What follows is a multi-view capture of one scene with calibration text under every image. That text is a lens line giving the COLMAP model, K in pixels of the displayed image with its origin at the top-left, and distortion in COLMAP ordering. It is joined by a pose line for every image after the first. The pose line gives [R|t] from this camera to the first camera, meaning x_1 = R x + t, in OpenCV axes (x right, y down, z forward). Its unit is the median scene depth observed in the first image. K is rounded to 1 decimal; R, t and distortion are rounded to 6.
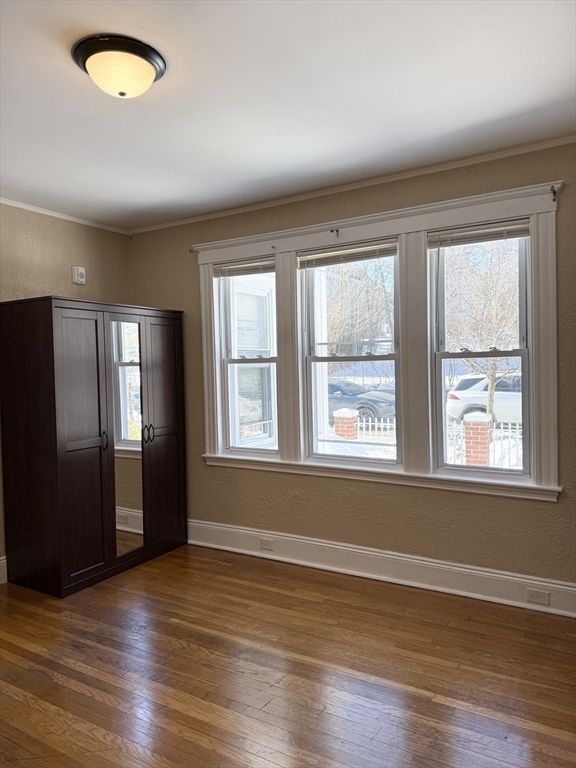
lens RADIAL K [[549.3, 0, 291.3], [0, 549.3, 381.0], [0, 0, 1]] dist [0.087219, -0.105373]
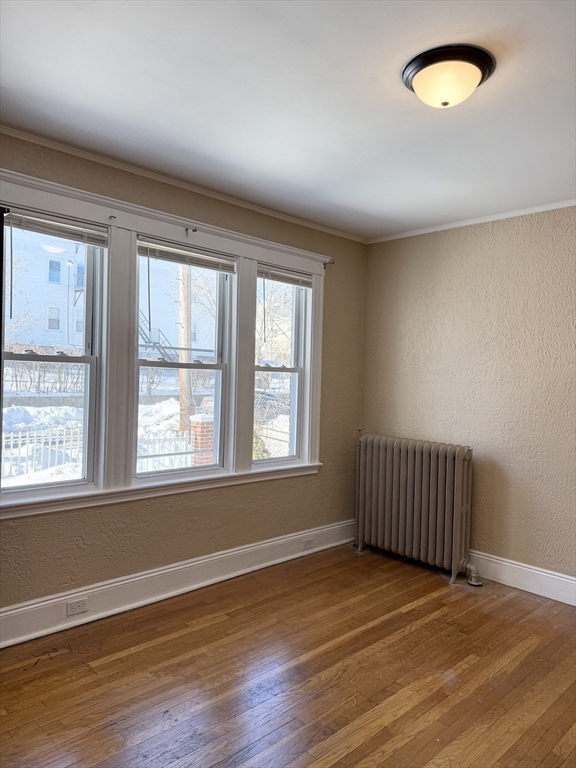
lens RADIAL K [[549.3, 0, 288.1], [0, 549.3, 383.6], [0, 0, 1]] dist [0.087219, -0.105373]
pose [[0.240678, 0.015307, 0.970484, -0.822749], [-0.018354, 0.999769, -0.011217, -0.002736], [-0.970431, -0.015113, 0.240903, 0.632054]]
